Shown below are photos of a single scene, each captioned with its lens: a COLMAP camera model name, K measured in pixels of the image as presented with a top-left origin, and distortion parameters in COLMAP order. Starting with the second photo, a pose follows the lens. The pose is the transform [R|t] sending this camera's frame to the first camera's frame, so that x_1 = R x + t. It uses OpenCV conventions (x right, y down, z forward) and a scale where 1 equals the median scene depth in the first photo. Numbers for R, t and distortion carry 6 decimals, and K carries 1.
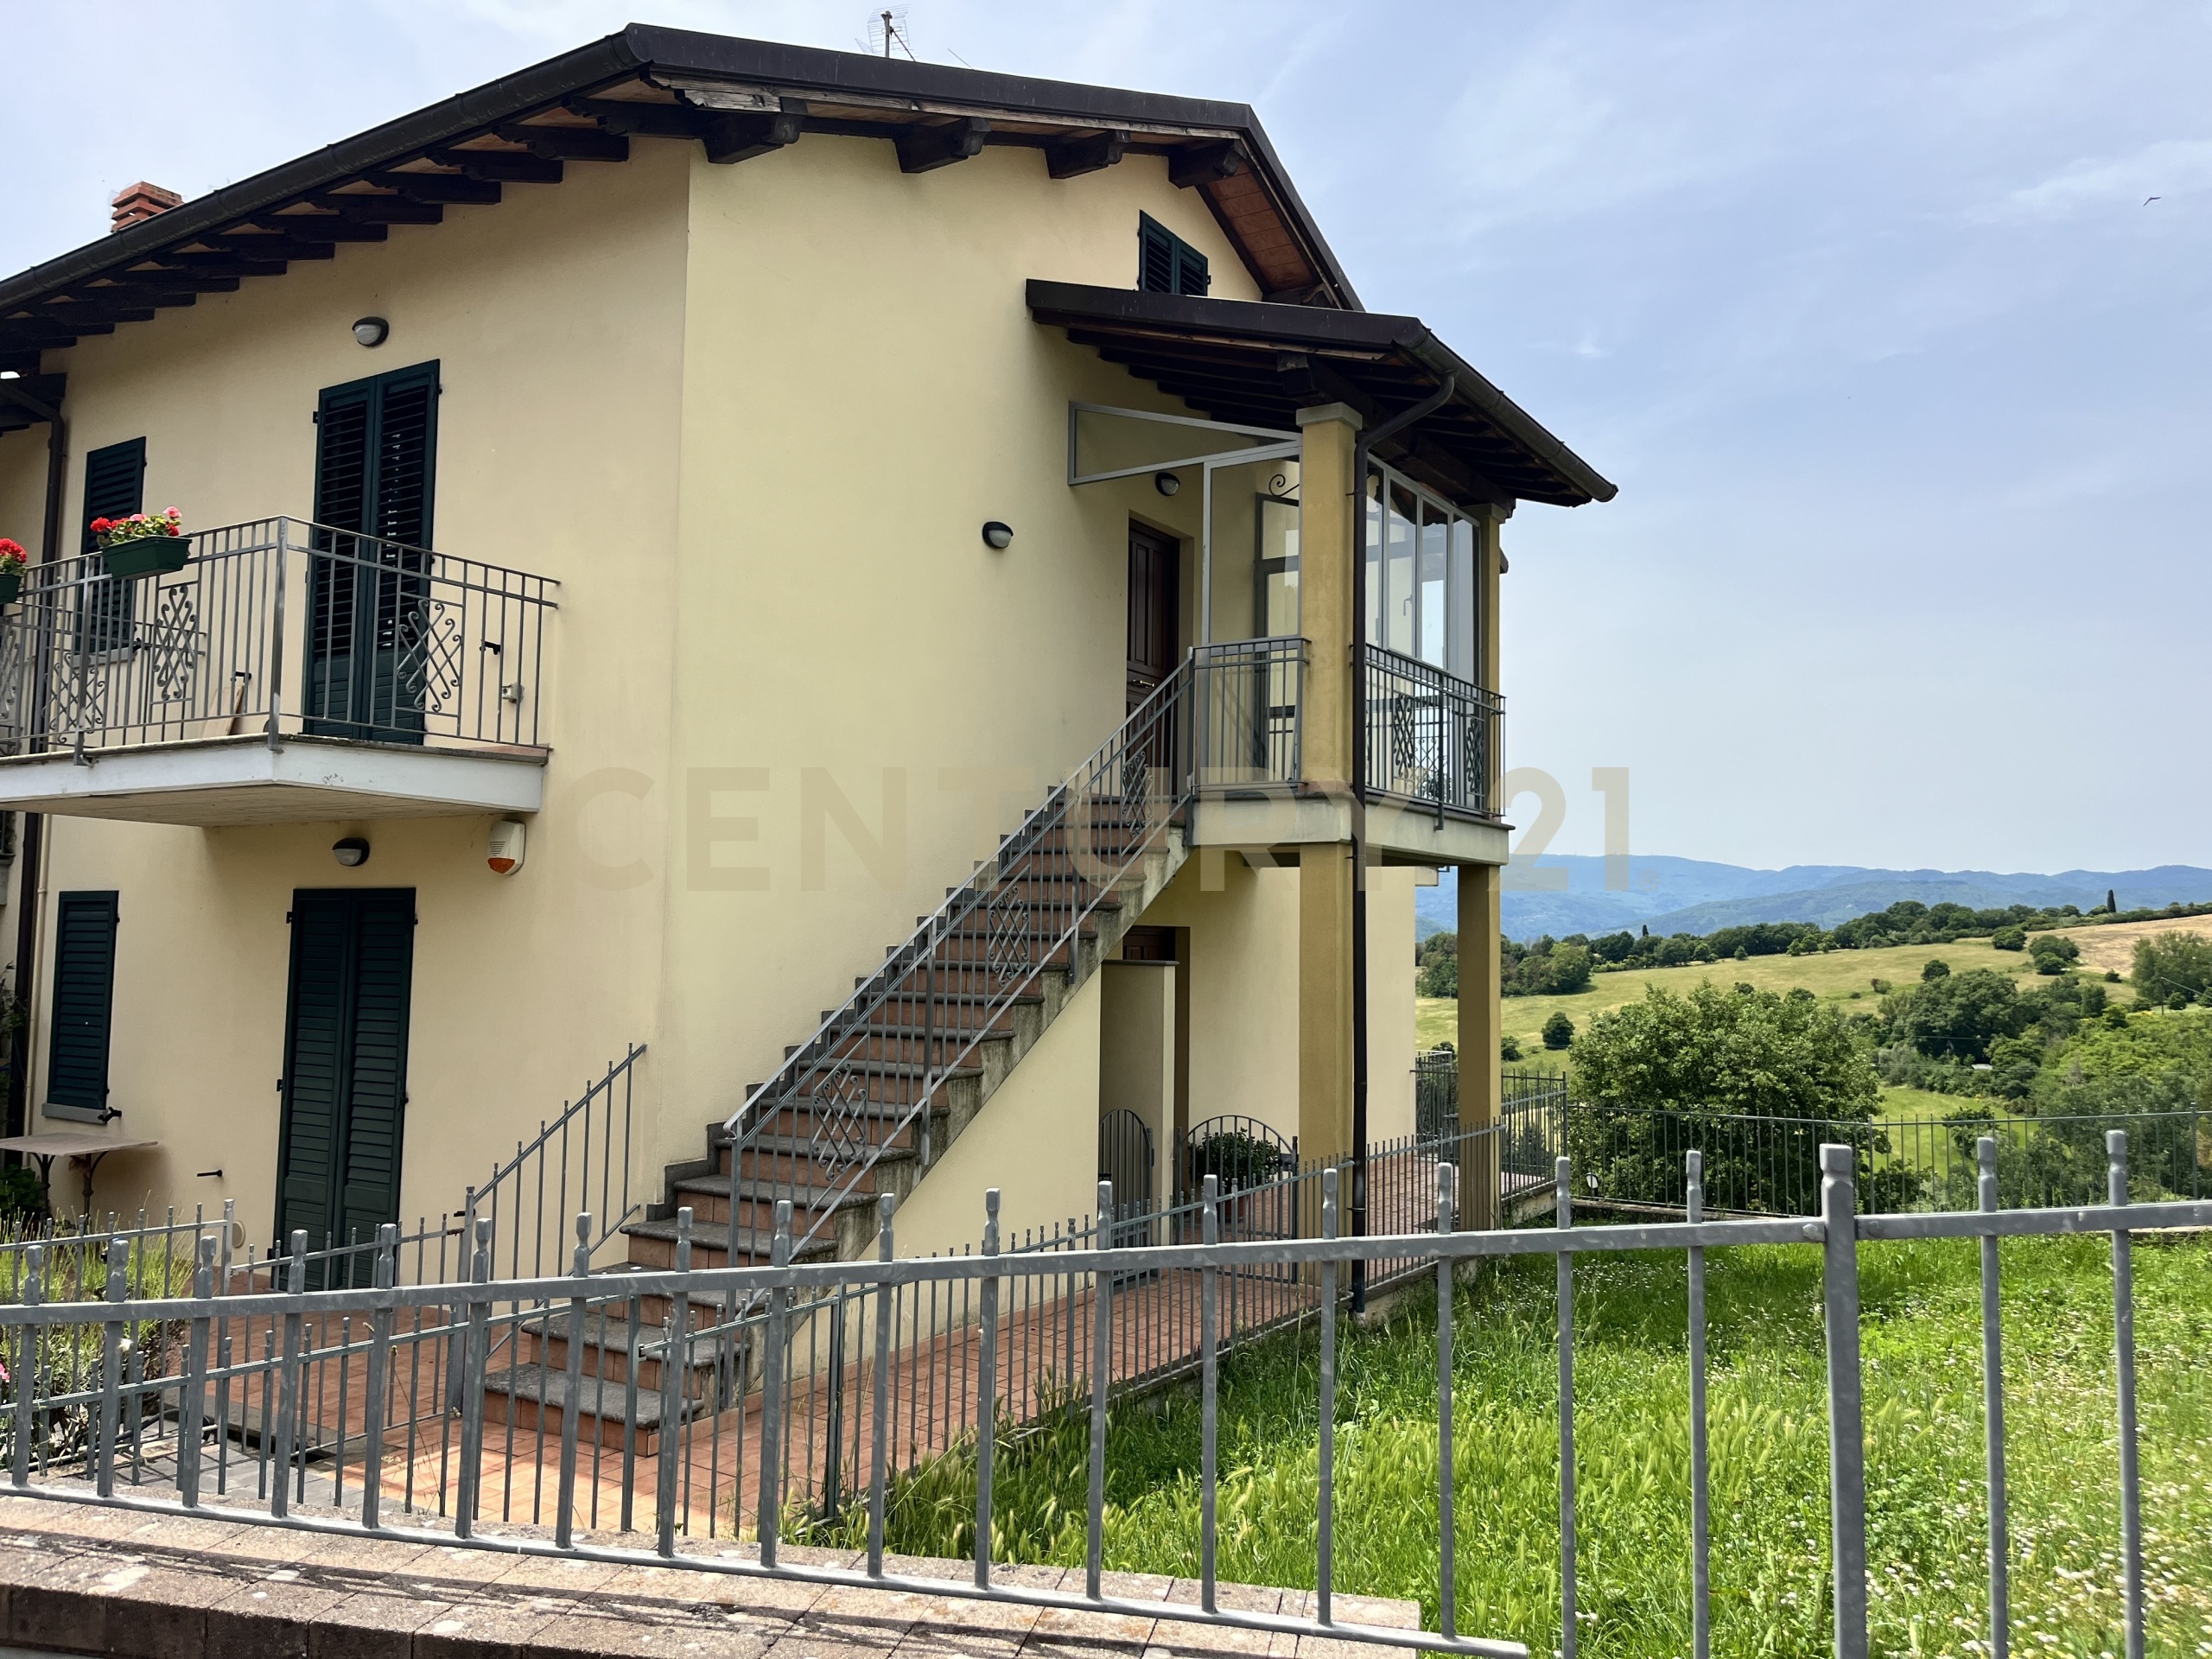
lens RADIAL K [[1684.2, 0, 1109.6], [0, 1684.2, 816.3], [0, 0, 1]] dist [0.036034, -0.007379]
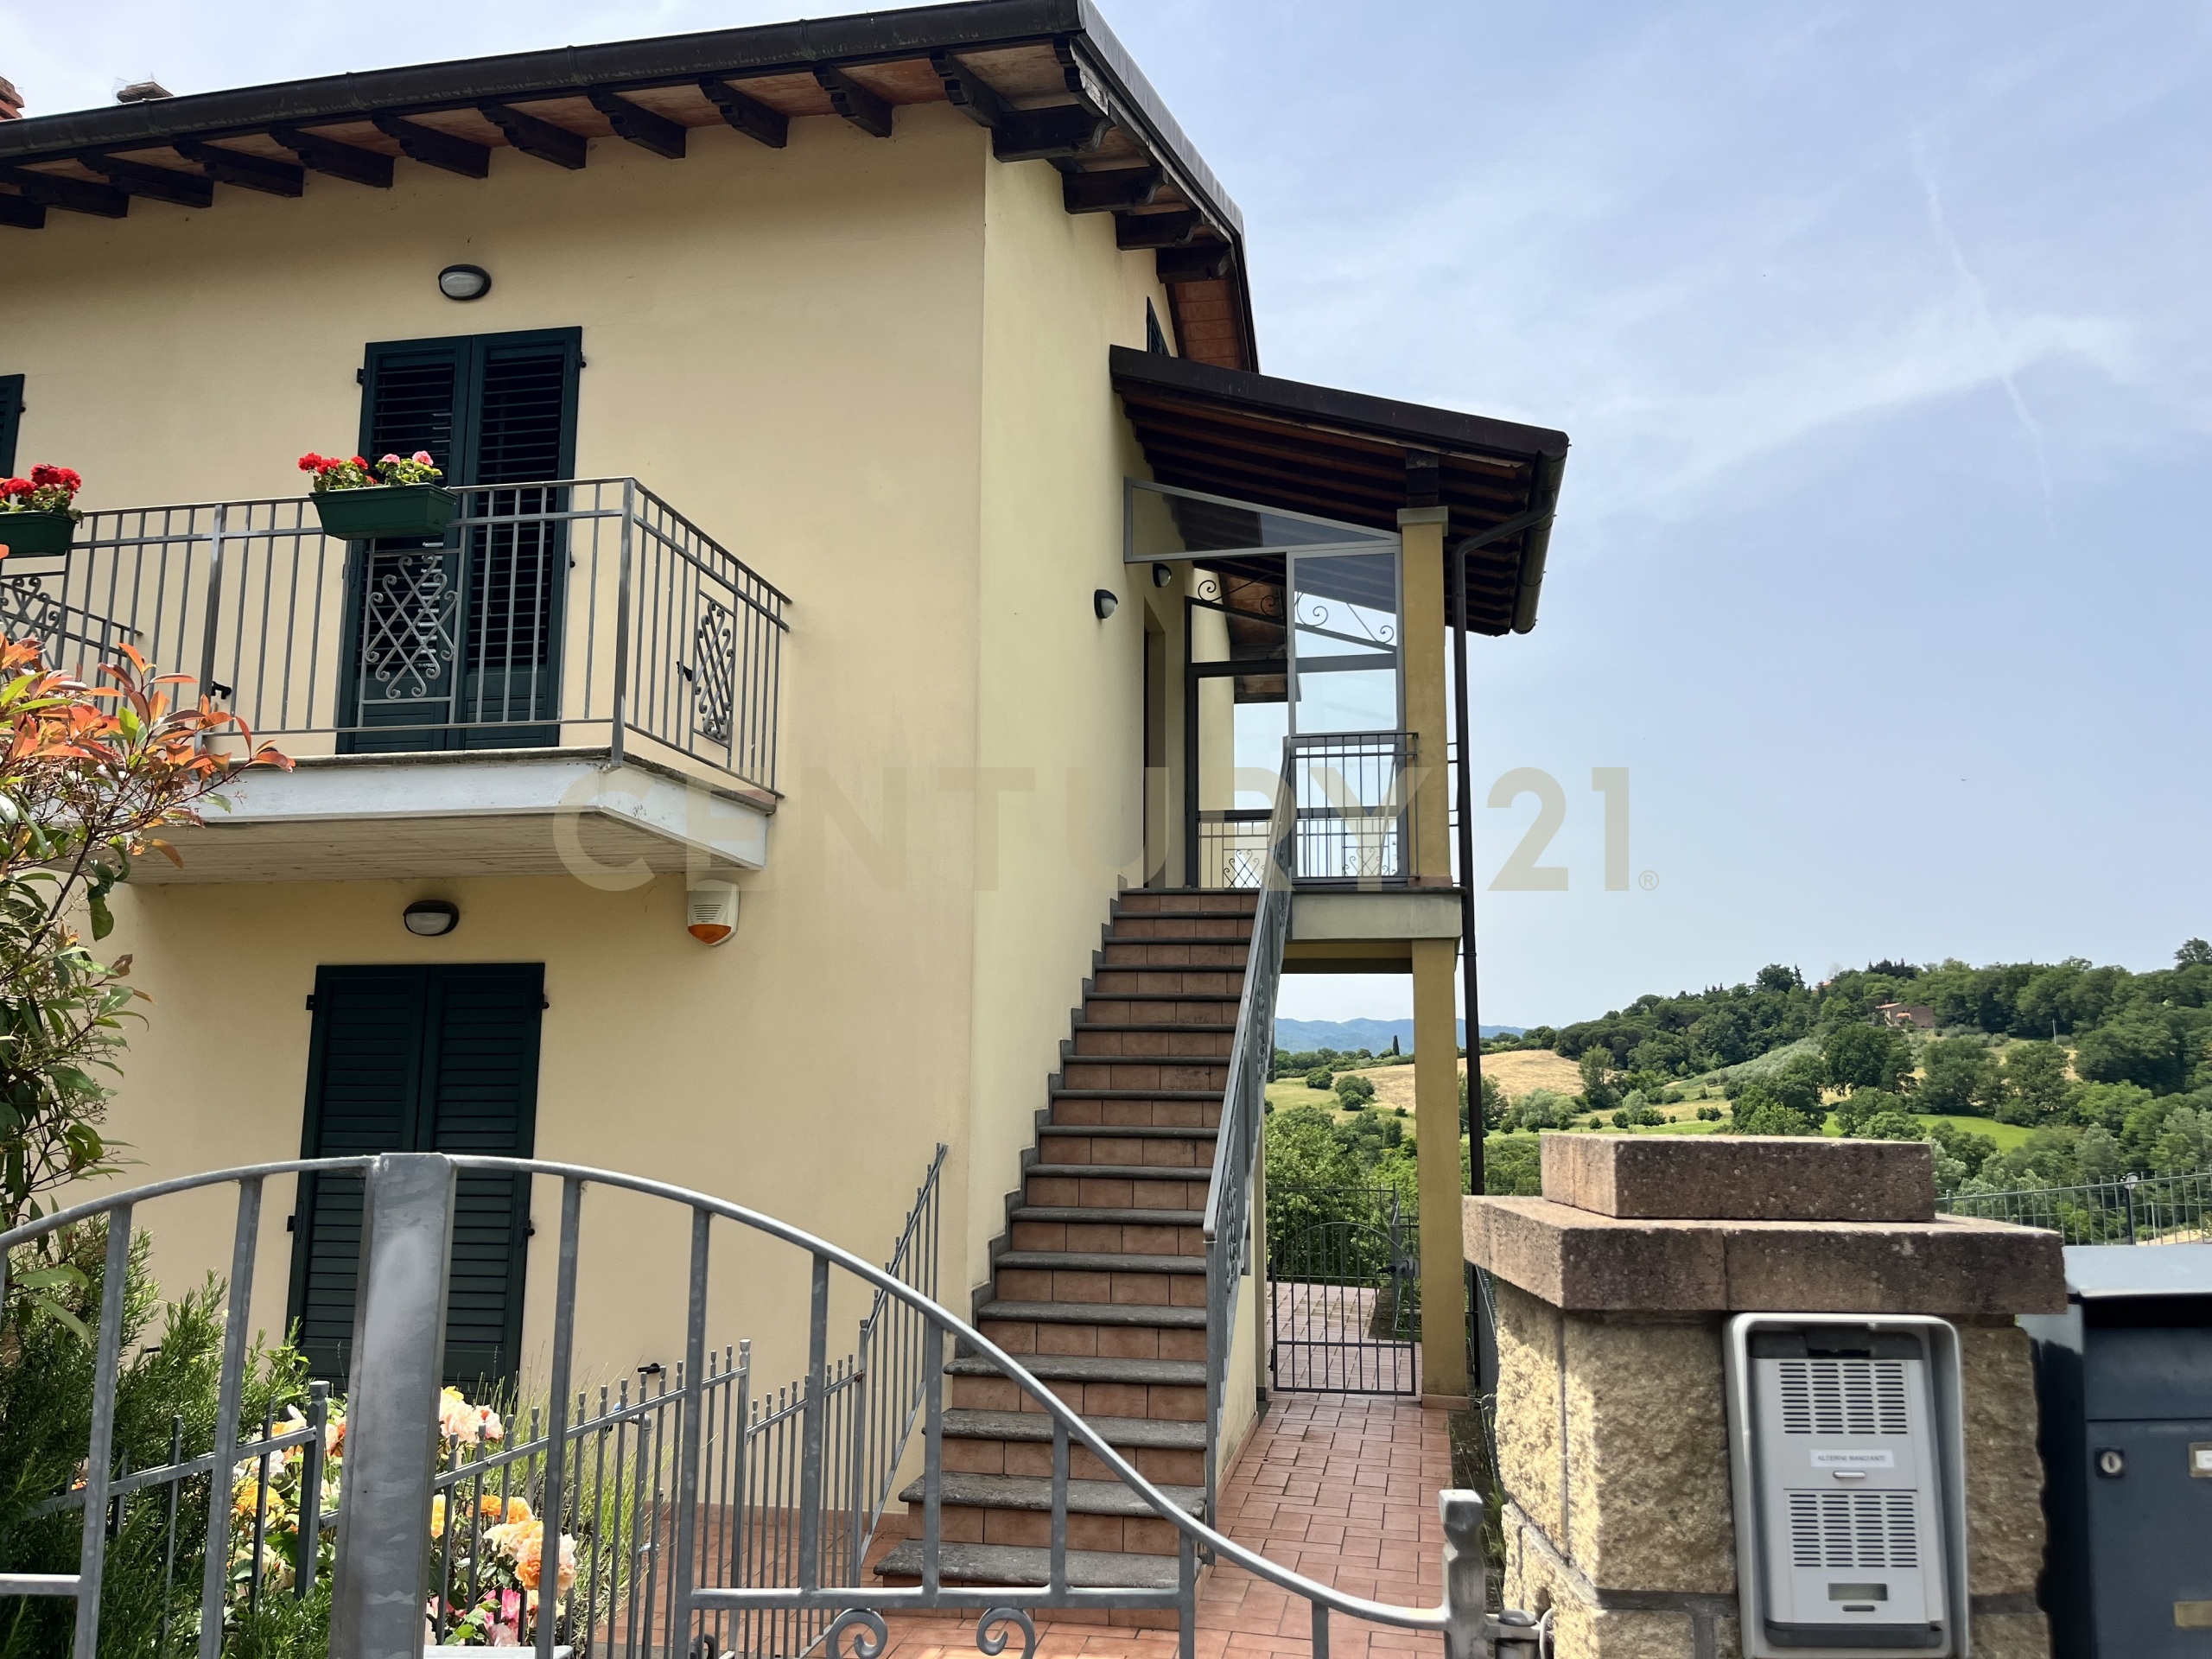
lens RADIAL K [[1690.0, 0, 1108.8], [0, 1690.0, 824.5], [0, 0, 1]] dist [0.035923, -0.039113]
pose [[0.931873, 0.049595, 0.359380, -0.111353], [-0.020957, 0.996317, -0.083152, 0.009377], [-0.362180, 0.069955, 0.929479, 0.037945]]
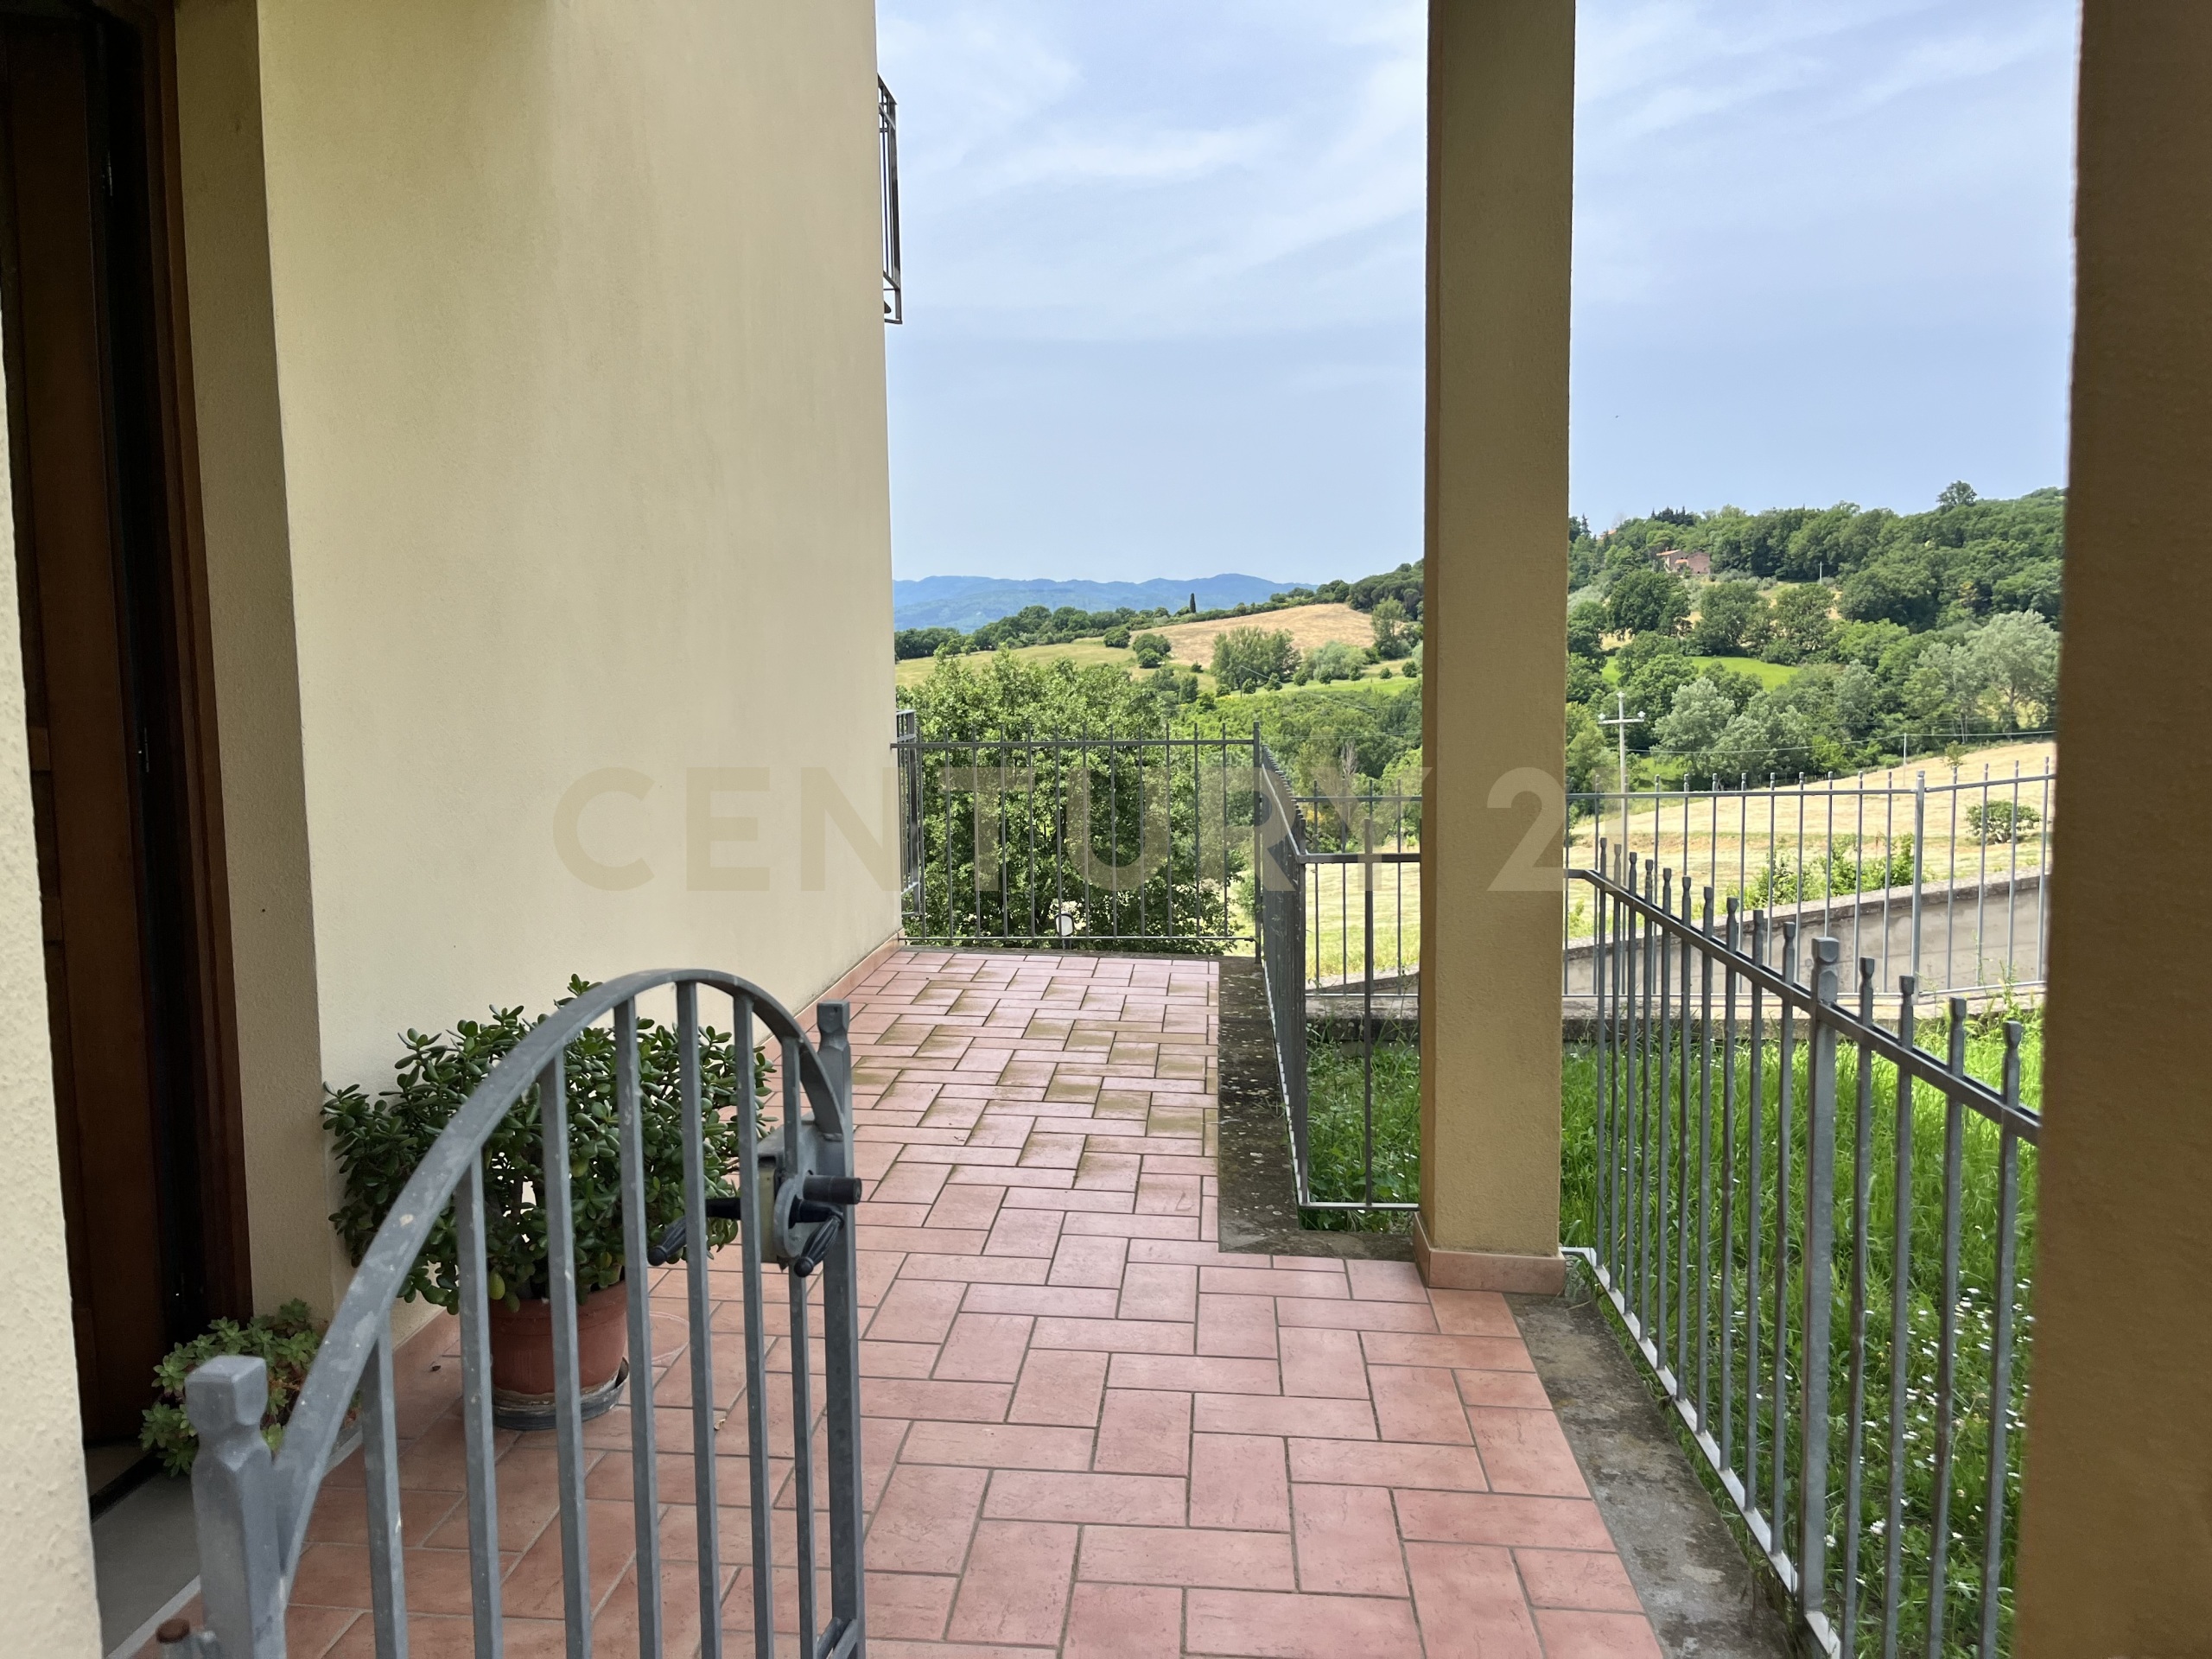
lens RADIAL K [[1680.1, 0, 1095.0], [0, 1680.1, 830.6], [0, 0, 1]] dist [0.044436, -0.059086]
pose [[0.886519, -0.074769, 0.456611, 0.010937], [-0.007178, 0.984516, 0.175149, 0.041627], [-0.462636, -0.158551, 0.872255, 0.256675]]
